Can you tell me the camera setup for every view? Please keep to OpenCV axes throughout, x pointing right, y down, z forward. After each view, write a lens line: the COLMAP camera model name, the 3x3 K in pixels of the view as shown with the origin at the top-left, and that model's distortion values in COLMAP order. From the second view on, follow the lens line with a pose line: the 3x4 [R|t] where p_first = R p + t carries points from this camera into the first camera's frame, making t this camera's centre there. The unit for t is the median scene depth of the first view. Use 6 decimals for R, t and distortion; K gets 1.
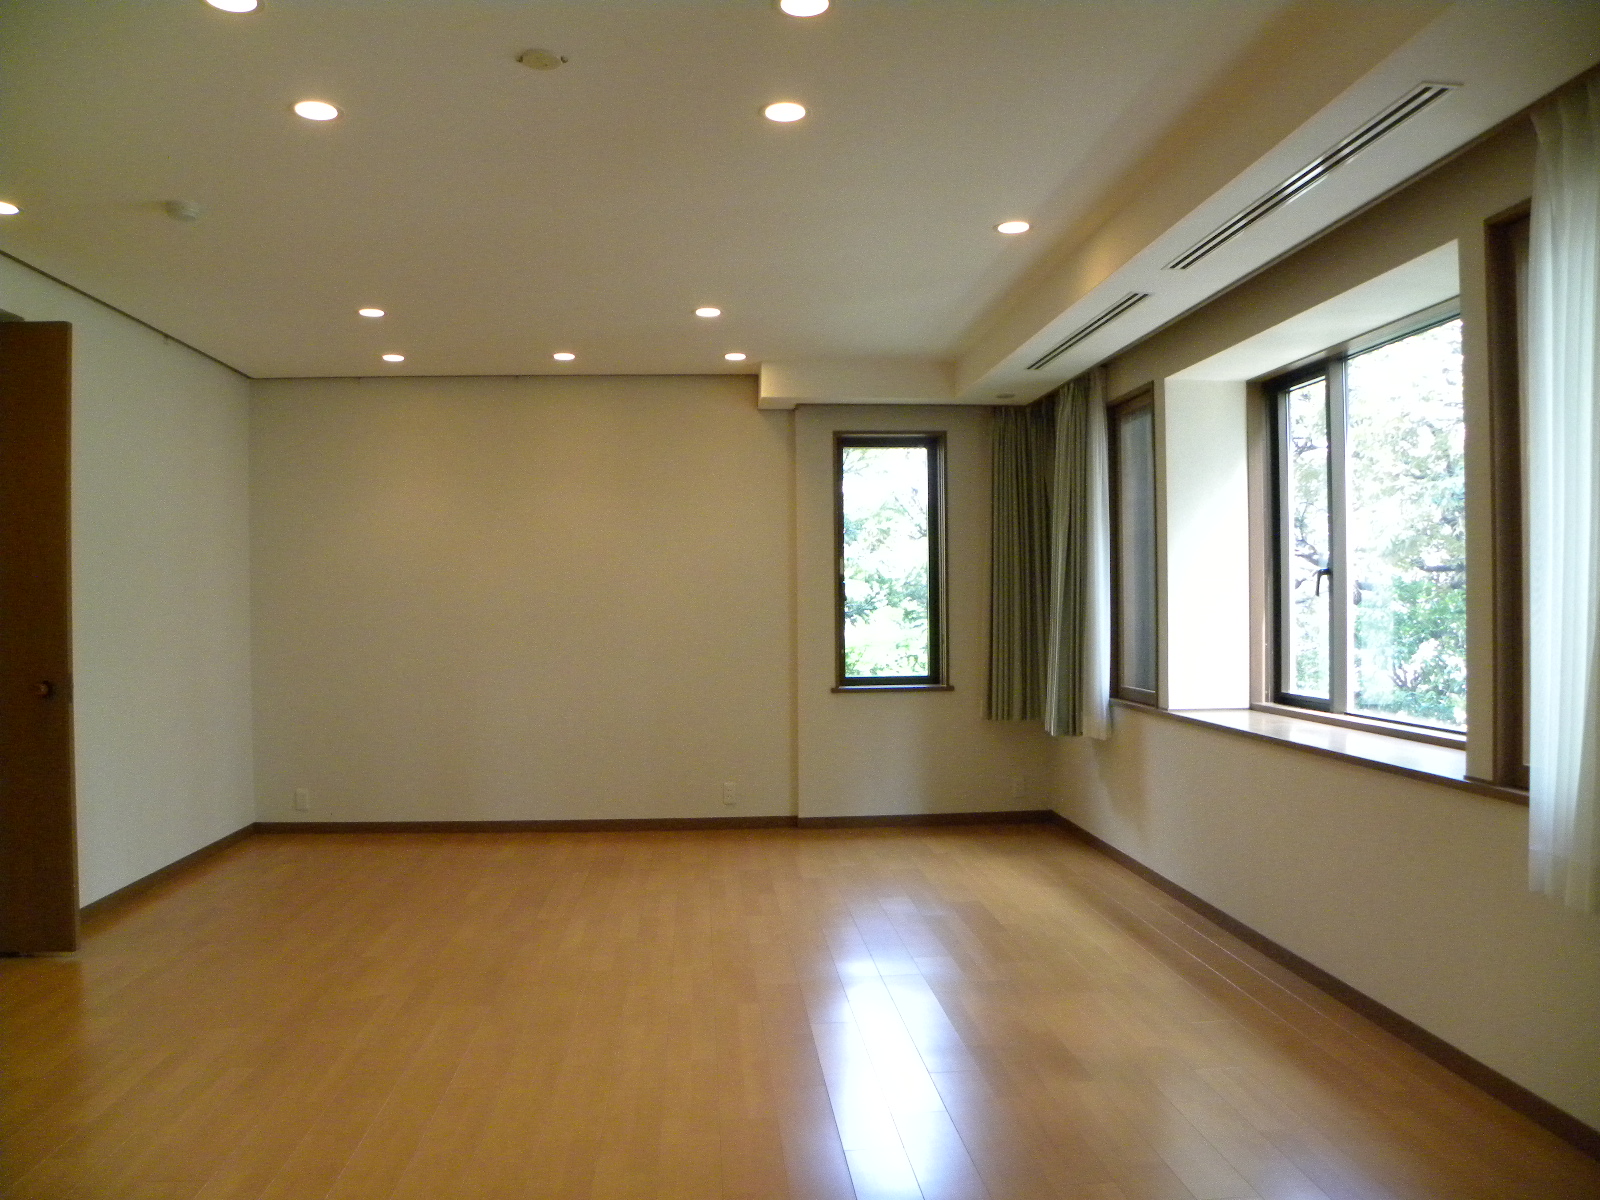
lens RADIAL K [[1297.1, 0, 800.0], [0, 1297.1, 600.0], [0, 0, 1]] dist [-0.035352, 0.001538]
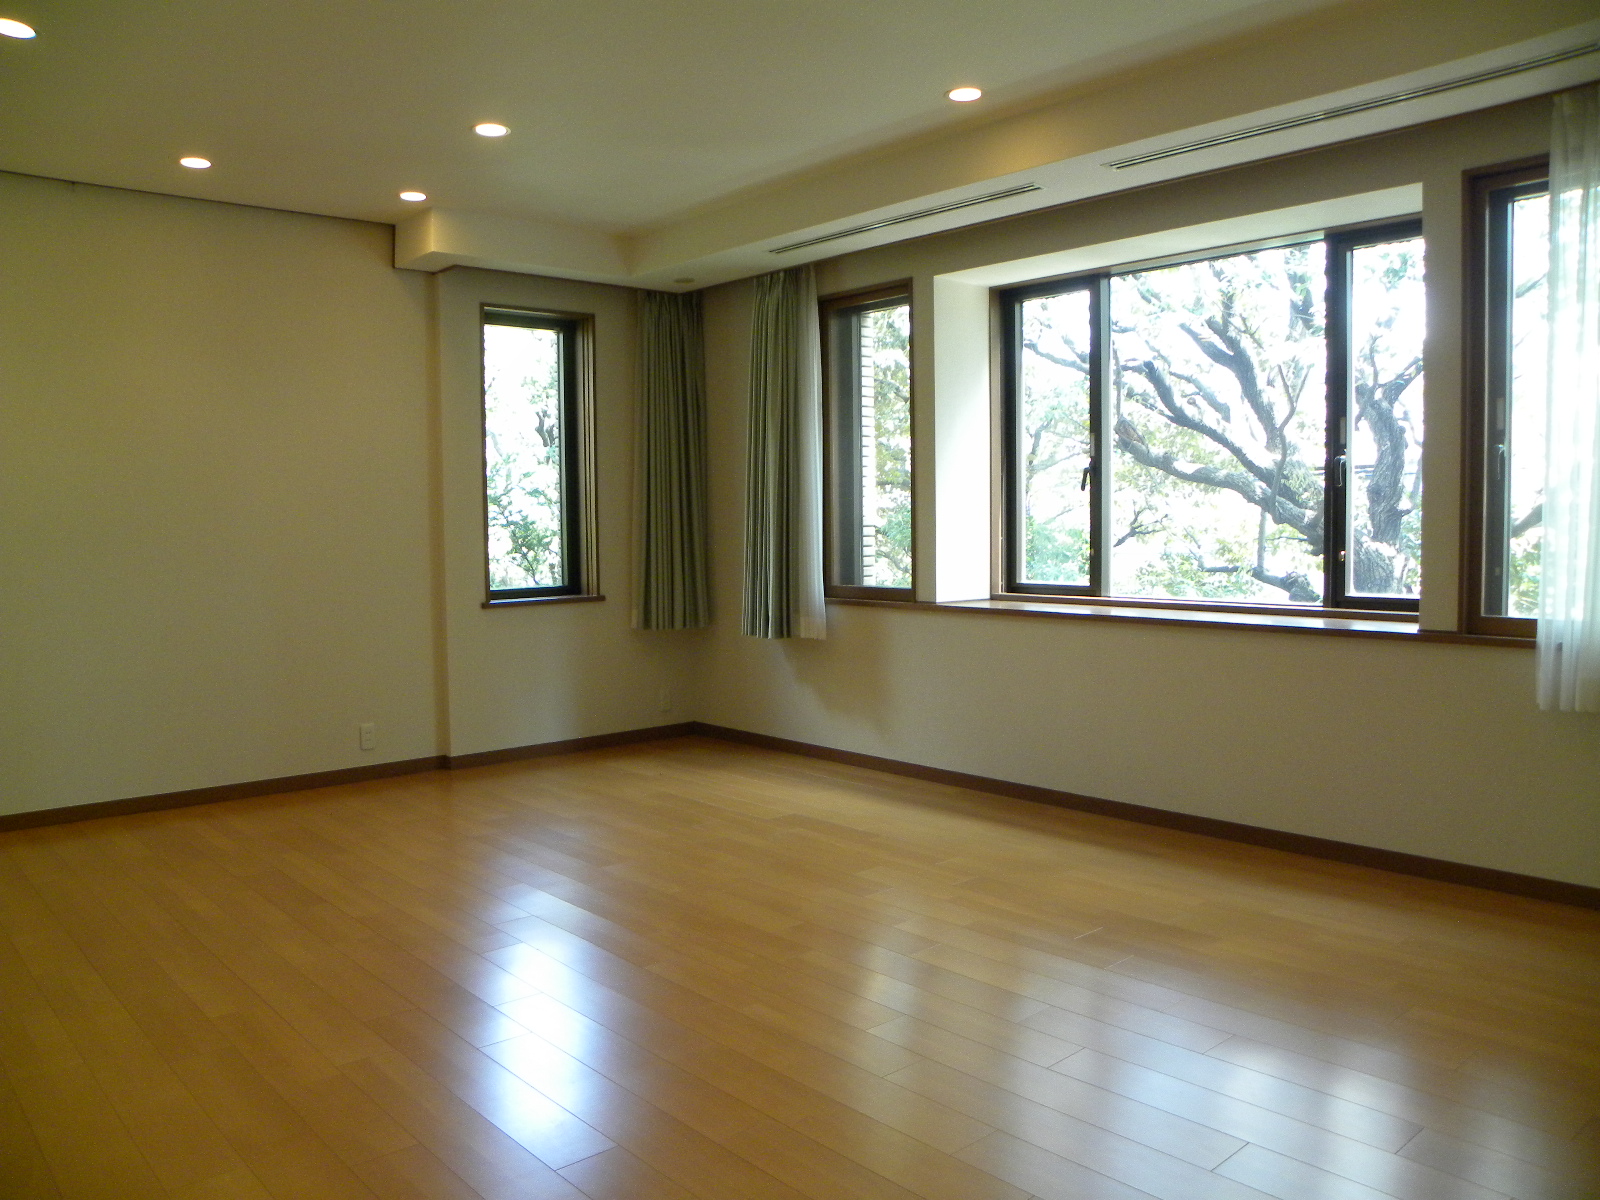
lens RADIAL K [[1297.1, 0, 800.0], [0, 1297.1, 600.0], [0, 0, 1]] dist [-0.035352, 0.001538]
pose [[0.800141, -0.040117, 0.598469, -0.335446], [0.004857, 0.998161, 0.060416, 0.015745], [-0.599792, -0.045435, 0.798865, 0.196038]]
